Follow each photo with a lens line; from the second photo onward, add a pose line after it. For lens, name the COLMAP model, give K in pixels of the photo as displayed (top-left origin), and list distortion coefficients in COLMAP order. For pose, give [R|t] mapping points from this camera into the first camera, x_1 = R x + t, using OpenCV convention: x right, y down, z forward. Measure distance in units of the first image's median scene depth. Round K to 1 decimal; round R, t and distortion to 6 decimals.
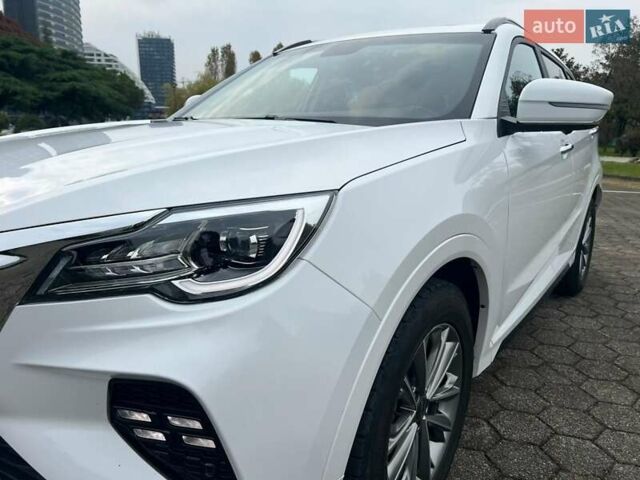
lens RADIAL K [[490.6, 0, 323.2], [0, 490.6, 243.4], [0, 0, 1]] dist [0.049402, -0.060062]
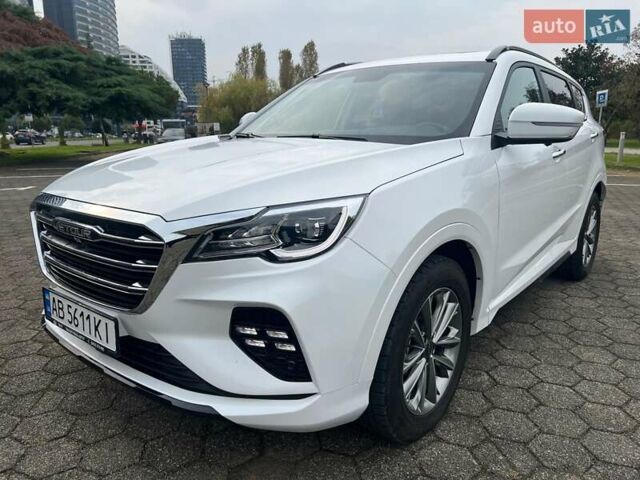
lens RADIAL K [[494.5, 0, 311.4], [0, 494.5, 239.4], [0, 0, 1]] dist [0.056277, -0.080484]
pose [[0.996789, -0.000844, -0.080066, -0.015102], [0.000922, 0.999999, 0.000946, 0.019573], [0.080065, -0.001017, 0.996789, -0.335913]]
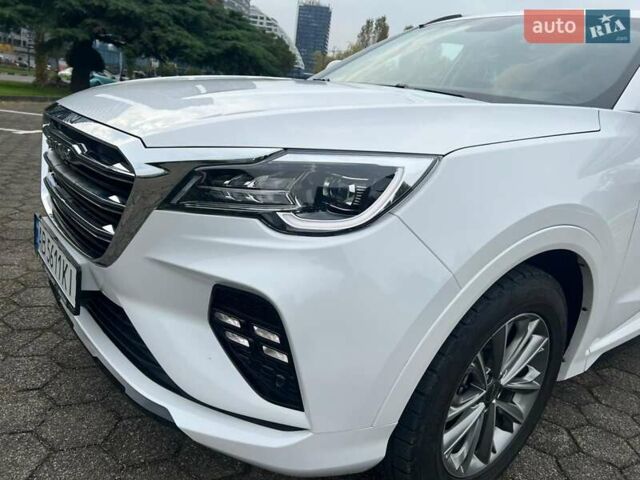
lens RADIAL K [[491.9, 0, 318.3], [0, 491.9, 241.7], [0, 0, 1]] dist [0.040130, -0.051143]
pose [[0.953443, 0.185174, -0.238029, 0.035551], [-0.175212, 0.982542, 0.062539, 0.028127], [0.245454, -0.017922, 0.969243, -0.042723]]
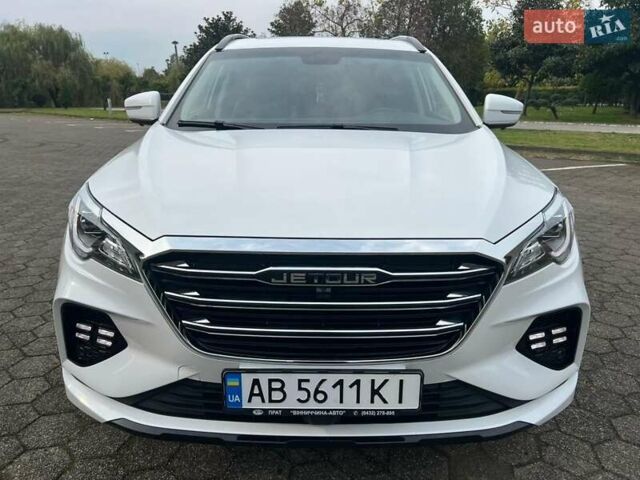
lens RADIAL K [[494.5, 0, 311.4], [0, 494.5, 239.4], [0, 0, 1]] dist [0.056277, -0.080484]
pose [[0.799619, -0.178353, 0.573410, -0.994153], [0.132171, 0.983732, 0.121667, -0.146872], [-0.585781, -0.021499, 0.810184, 0.040877]]
